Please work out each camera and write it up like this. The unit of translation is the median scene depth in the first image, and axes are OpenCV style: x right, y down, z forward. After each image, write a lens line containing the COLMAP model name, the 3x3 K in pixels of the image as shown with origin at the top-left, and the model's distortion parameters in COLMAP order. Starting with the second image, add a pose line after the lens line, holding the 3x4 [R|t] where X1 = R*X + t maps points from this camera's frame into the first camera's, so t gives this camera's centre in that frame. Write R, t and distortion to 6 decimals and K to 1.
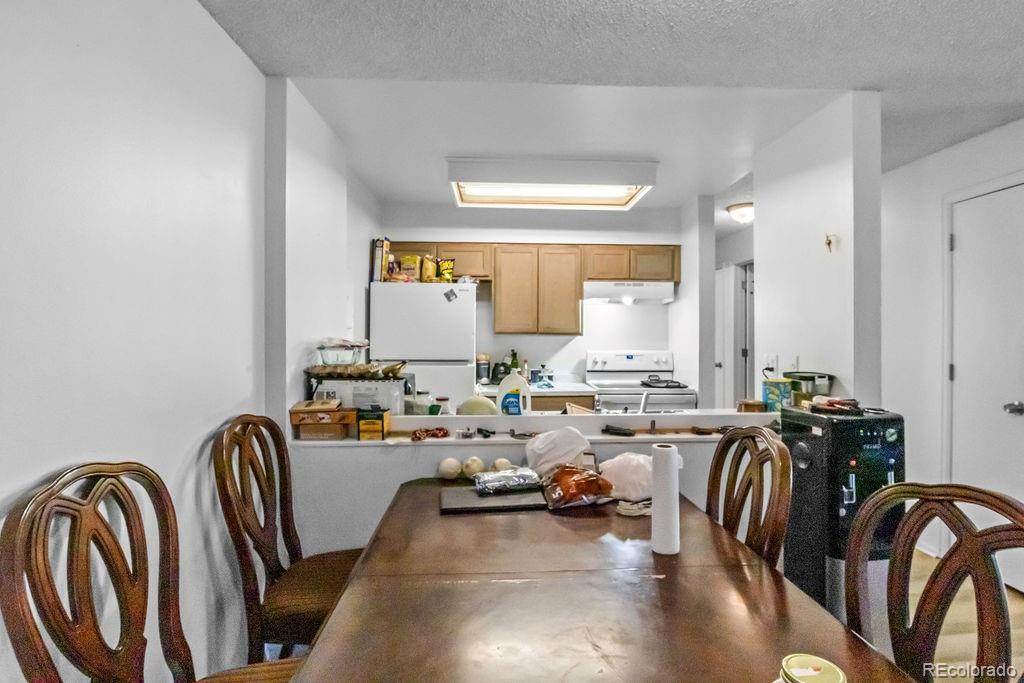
lens RADIAL K [[530.3, 0, 509.7], [0, 530.3, 333.9], [0, 0, 1]] dist [-0.012581, -0.001717]
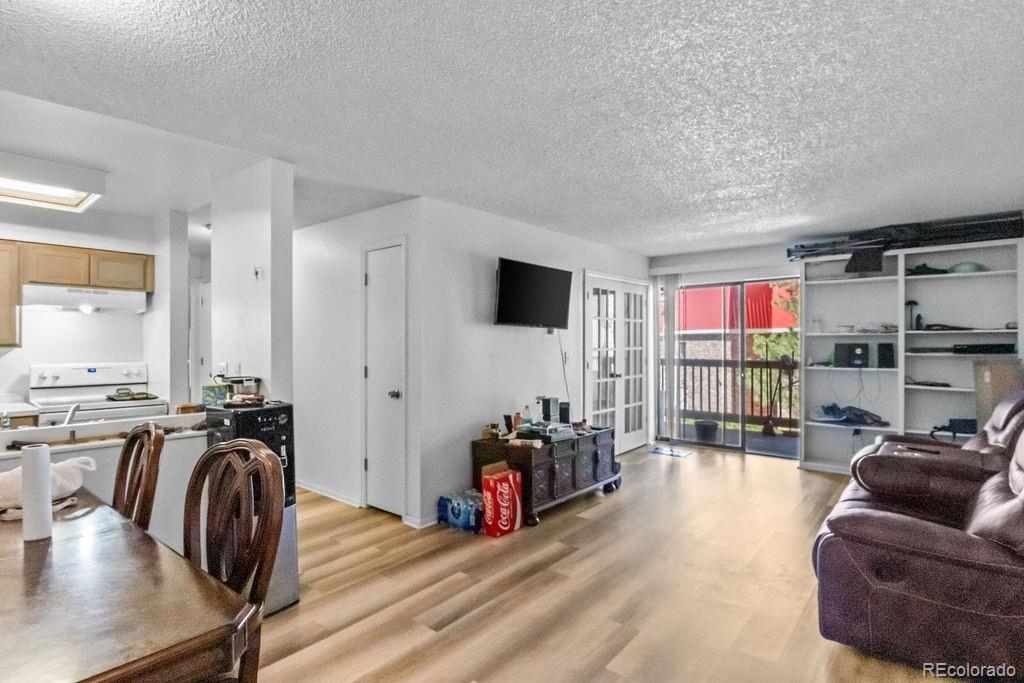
lens RADIAL K [[530.3, 0, 515.3], [0, 530.3, 343.7], [0, 0, 1]] dist [-0.012581, -0.001717]
pose [[0.673090, -0.002605, 0.739556, 0.049248], [0.001916, 0.999997, 0.001778, -0.002675], [-0.739558, 0.000220, 0.673092, -0.167407]]
